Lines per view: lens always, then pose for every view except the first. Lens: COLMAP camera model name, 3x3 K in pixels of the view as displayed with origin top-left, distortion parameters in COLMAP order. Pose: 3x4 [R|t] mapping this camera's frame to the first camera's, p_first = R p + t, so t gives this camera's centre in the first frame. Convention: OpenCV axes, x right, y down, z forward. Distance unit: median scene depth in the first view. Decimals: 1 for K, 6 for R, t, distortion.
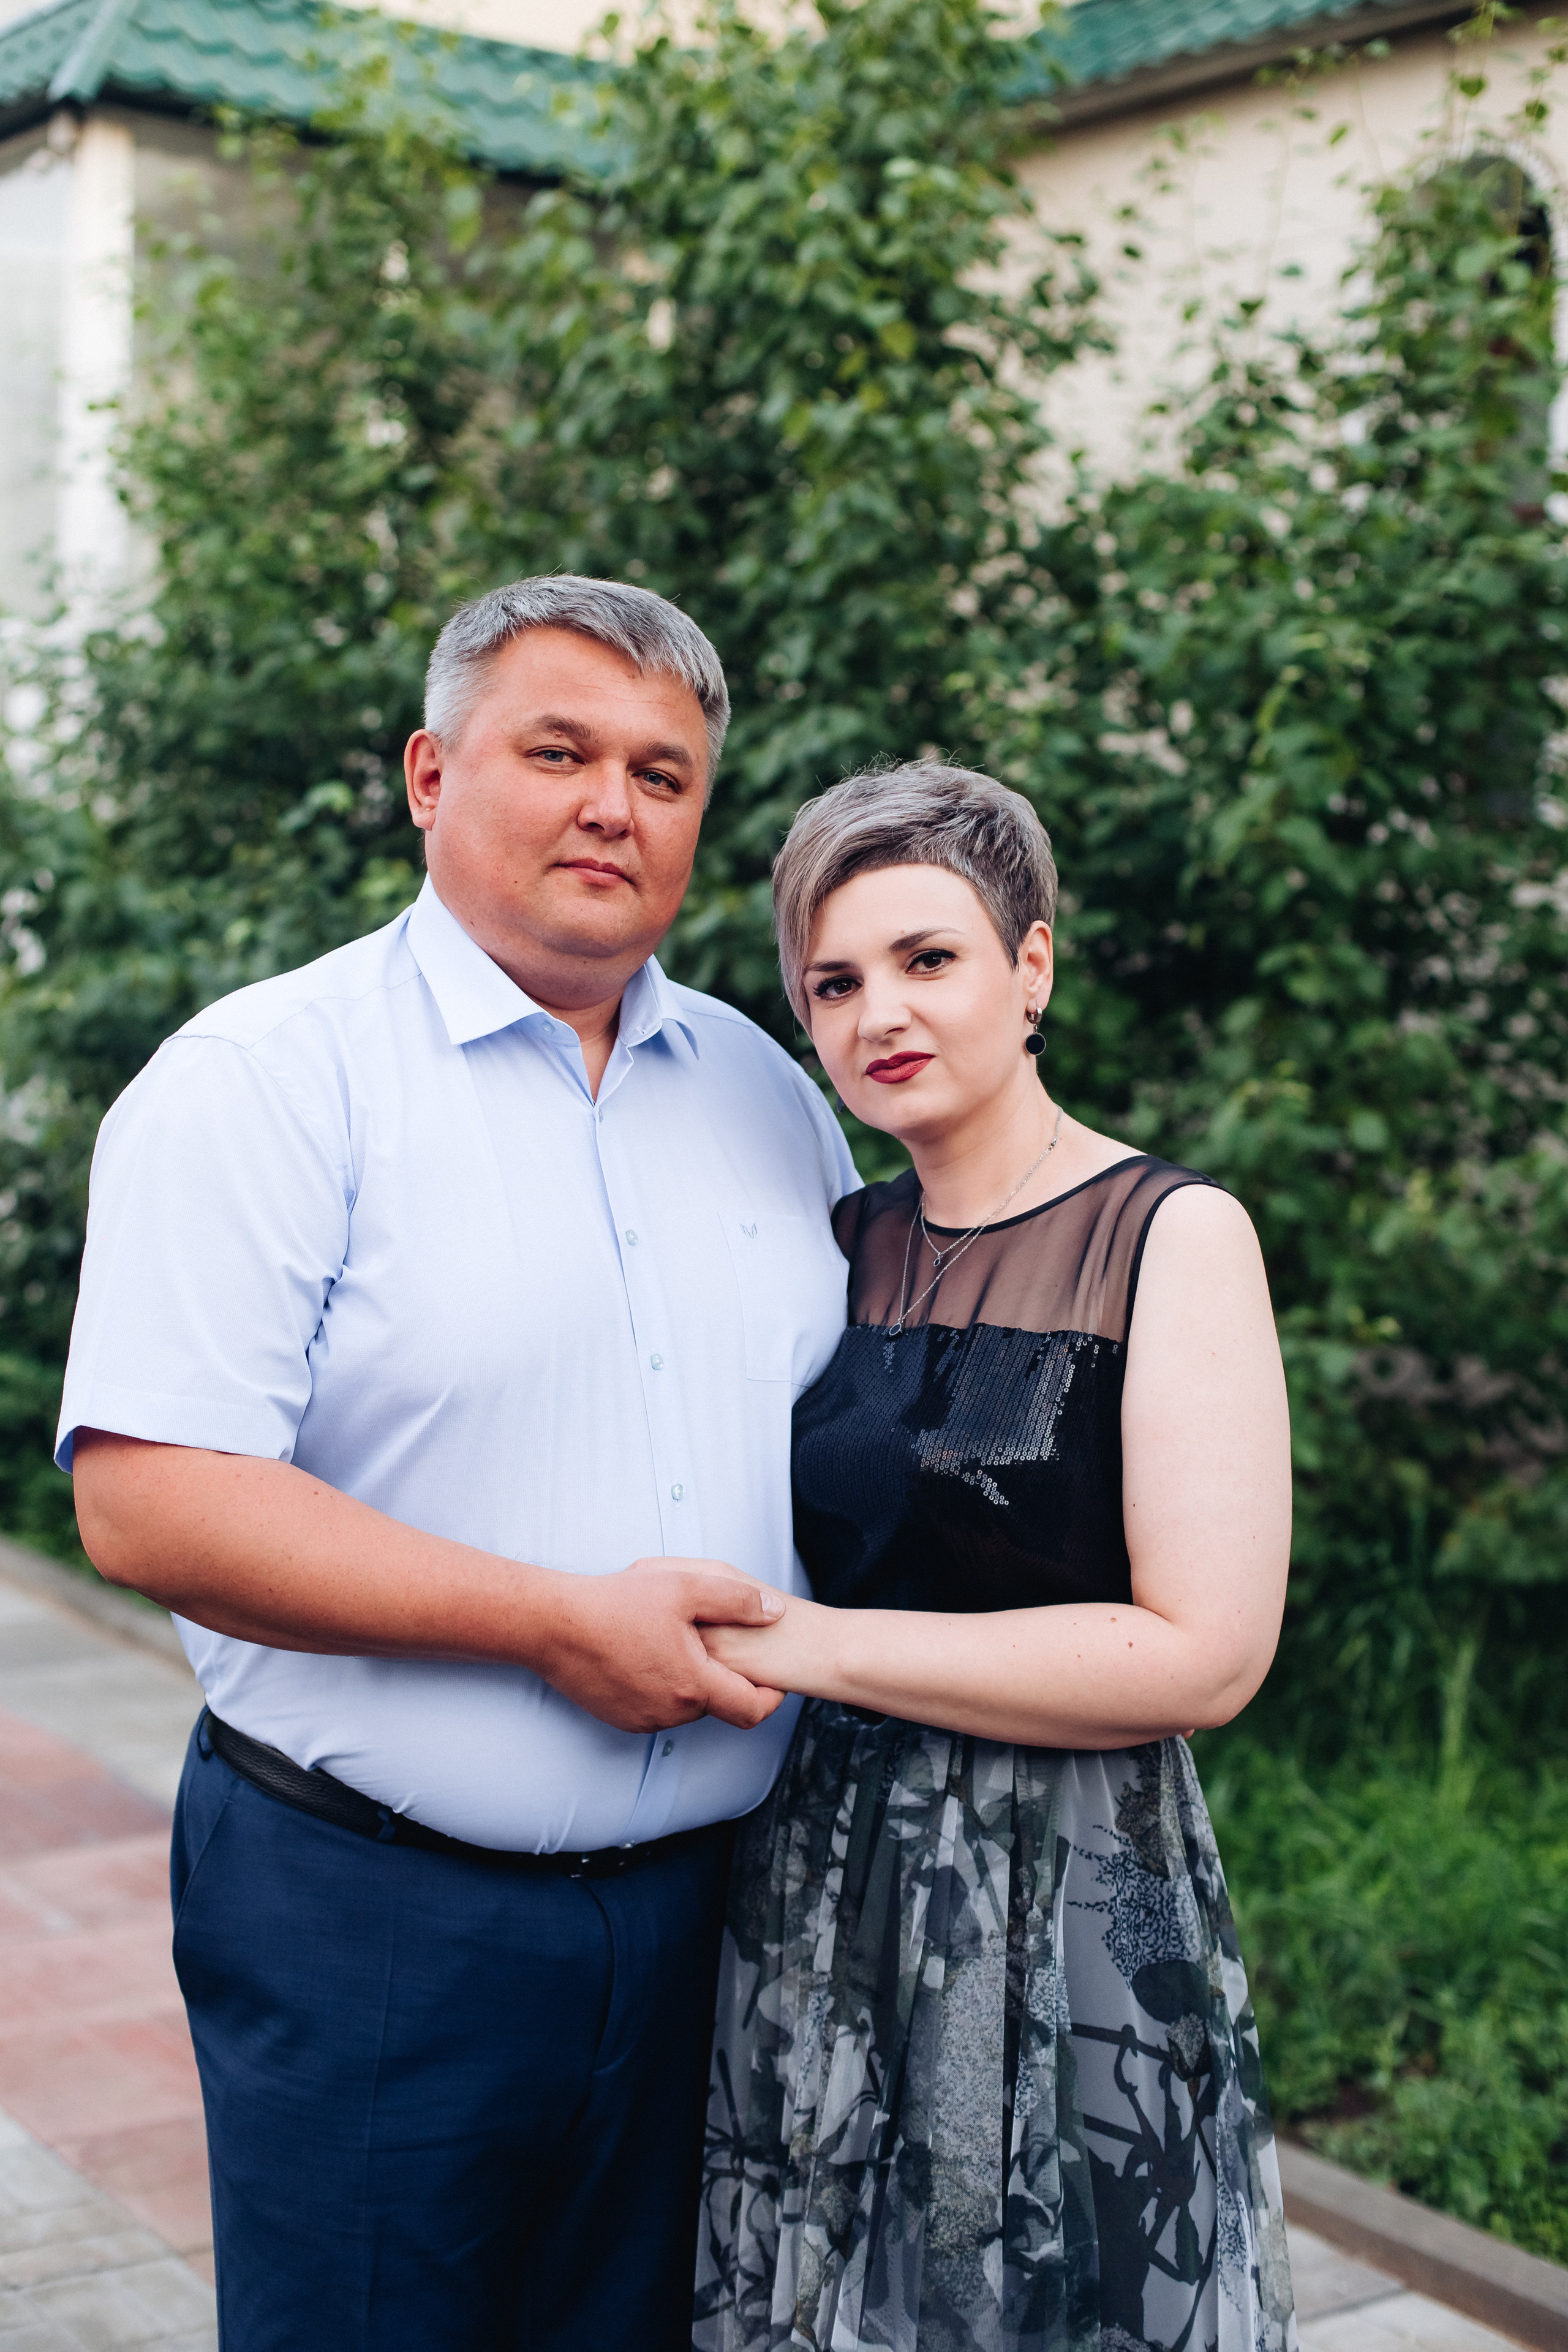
lens RADIAL K [[3248.3, 0, 742.6], [0, 3248.3, 1167.7], [0, 0, 1]] dist [-0.029797, 0.000000]
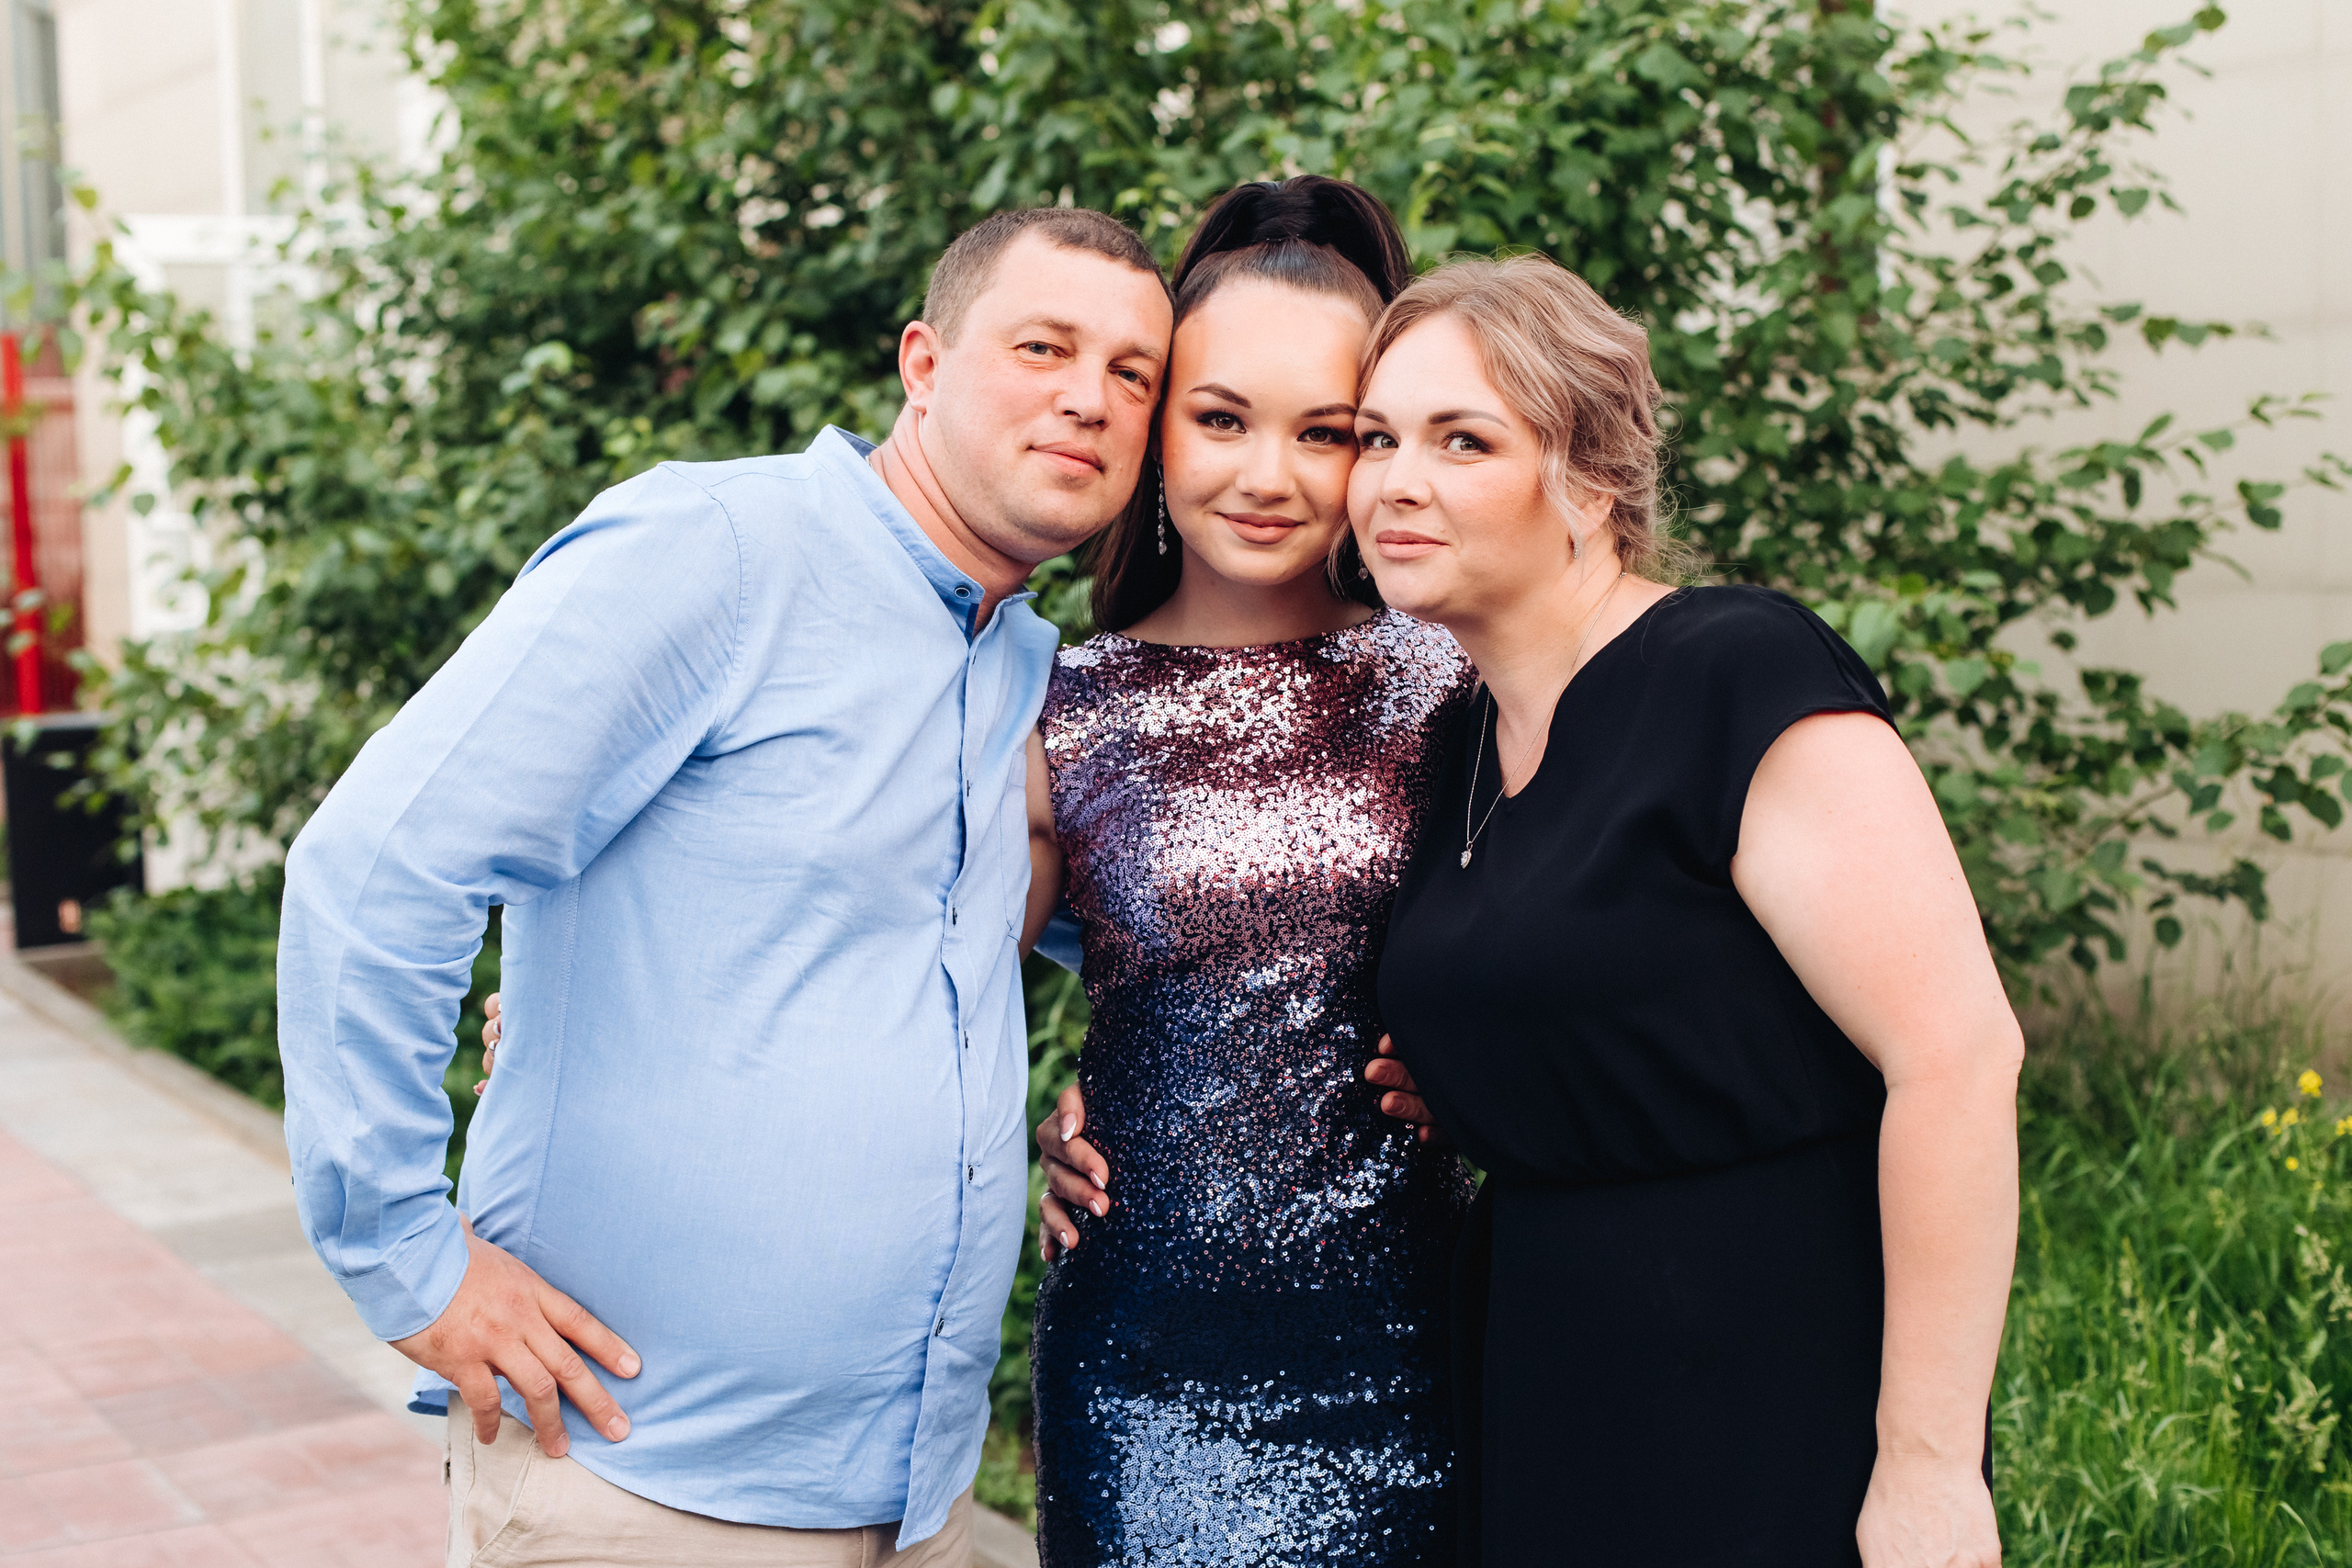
lens RADIAL K [[3248.0, 0, 1213.7], [0, 3248.0, 782.6], [0, 0, 1]] dist [-0.029797, 0.000000]
pose [[0.997627, -0.047424, -0.049906, 0.140626], [0.048387, 0.998662, 0.018262, 0.007576], [0.048973, -0.020634, 0.998587, 0.036150]]
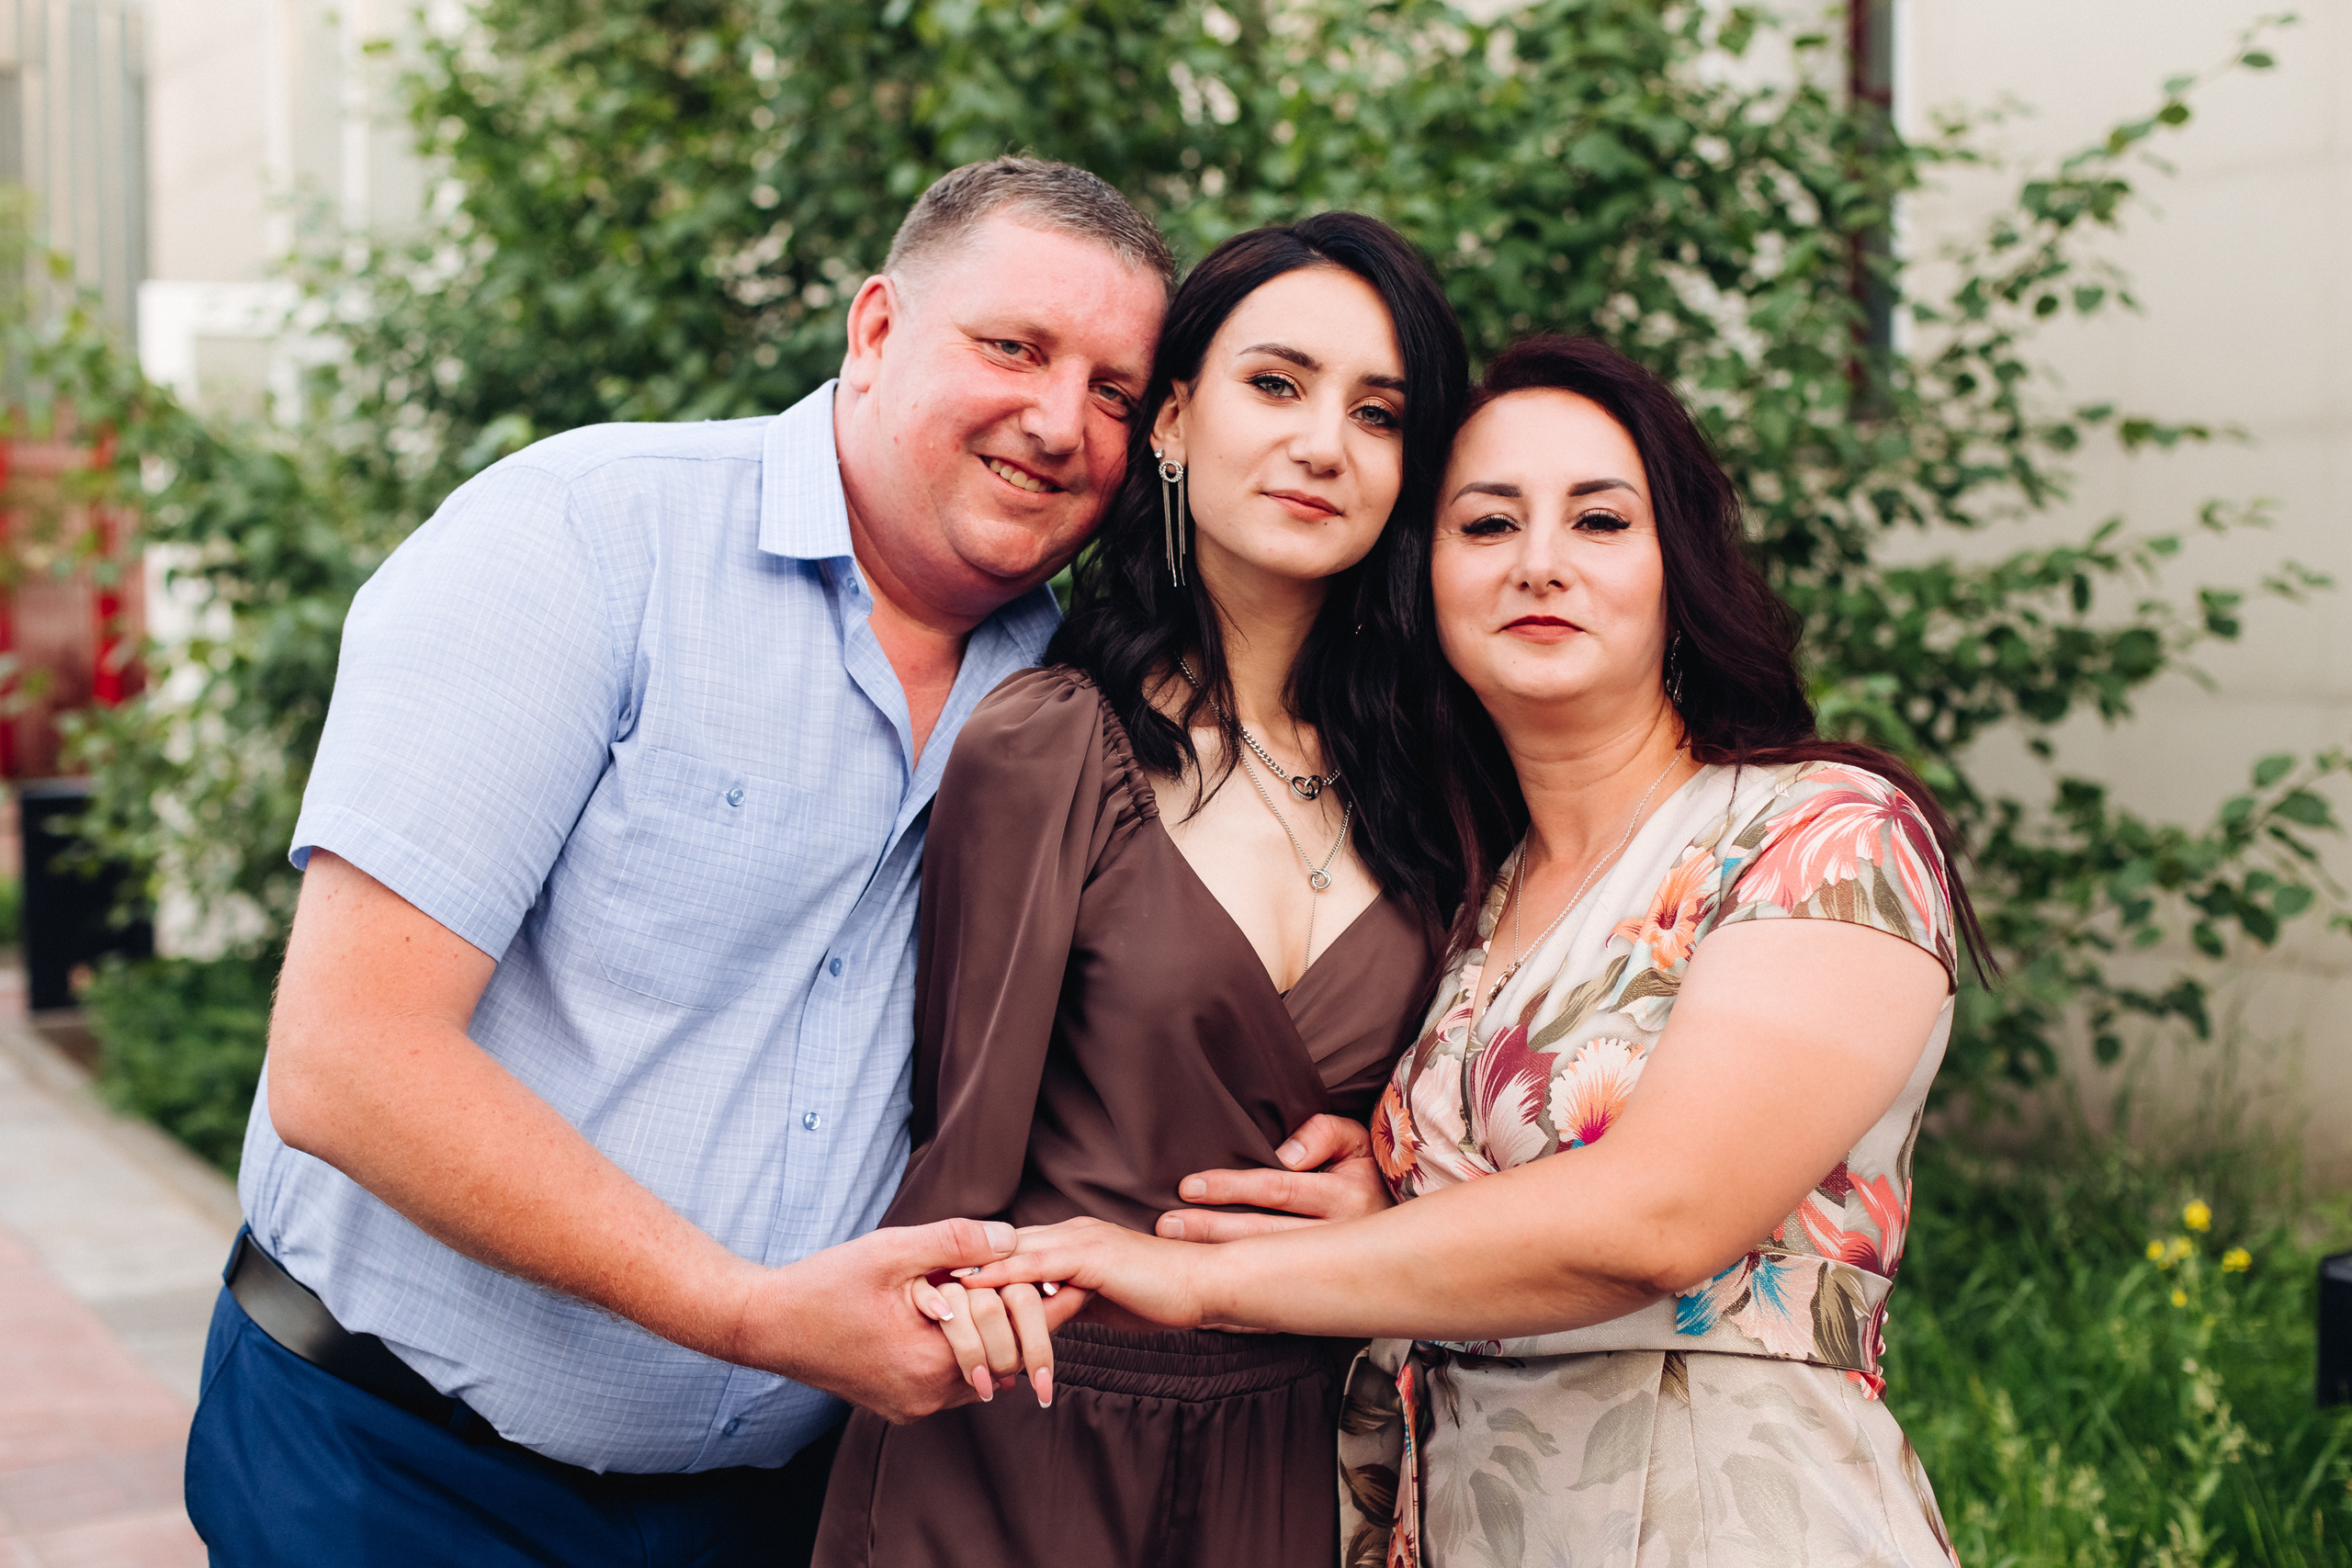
lens RADIAL K [[3248.0, 0, 1246.2], [0, 3248.0, 802.0], [0, 0, 1]] dist [-0.029797, 0.000000]
pose [[0.995994, -0.027632, -0.085046, 0.210877], [0.027383, 0.999617, -0.004091, 0.008693], [0.085127, 0.001746, 0.996369, 0.059596]]
